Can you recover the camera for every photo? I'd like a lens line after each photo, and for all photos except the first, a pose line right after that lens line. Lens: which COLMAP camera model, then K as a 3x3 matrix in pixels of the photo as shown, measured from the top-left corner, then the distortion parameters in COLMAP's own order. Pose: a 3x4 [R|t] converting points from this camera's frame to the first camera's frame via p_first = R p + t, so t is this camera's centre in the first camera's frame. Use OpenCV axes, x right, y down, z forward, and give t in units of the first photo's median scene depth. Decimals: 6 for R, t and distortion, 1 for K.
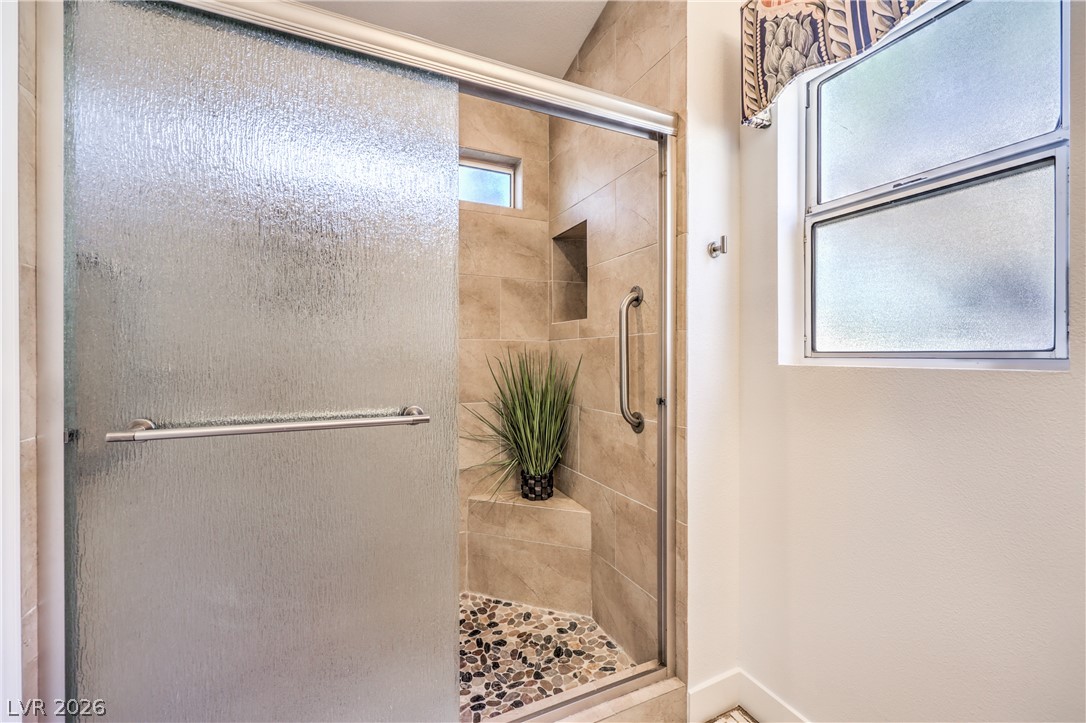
lens RADIAL K [[442.7, 0, 539.8], [0, 442.7, 362.7], [0, 0, 1]] dist [-0.001485, 0.000244]
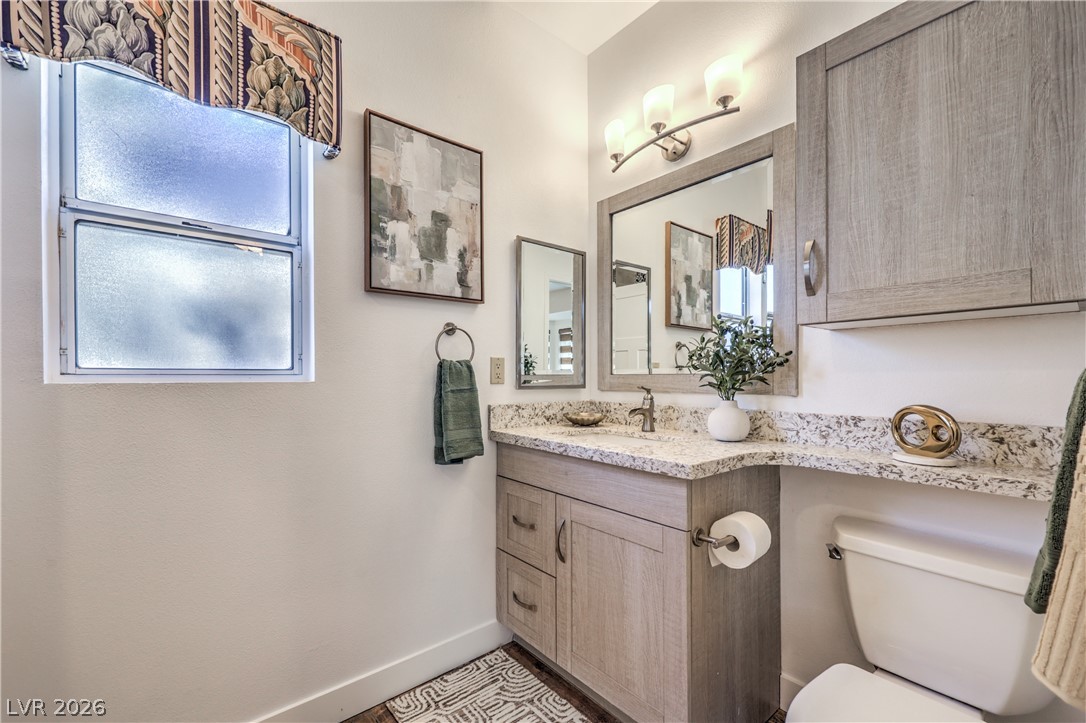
lens RADIAL K [[442.7, 0, 539.8], [0, 442.7, 362.7], [0, 0, 1]] dist [-0.001485, 0.000244]
pose [[-0.244888, 0.026704, 0.969183, -0.488621], [0.012946, 0.999622, -0.024271, -0.002514], [-0.969465, 0.006603, -0.245141, 0.384634]]
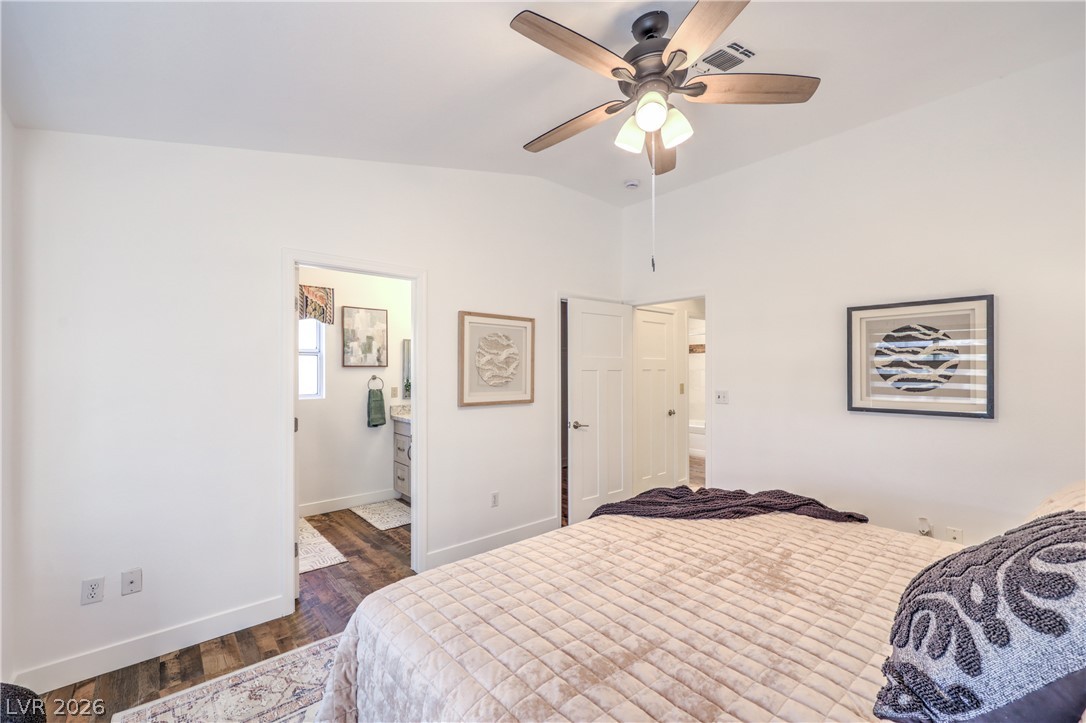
lens RADIAL K [[442.7, 0, 539.8], [0, 442.7, 362.7], [0, 0, 1]] dist [-0.001485, 0.000244]
pose [[-0.275829, 0.015458, 0.961083, -3.181922], [0.006171, 0.999879, -0.014311, -0.217972], [-0.961187, 0.001984, -0.275890, -0.015653]]
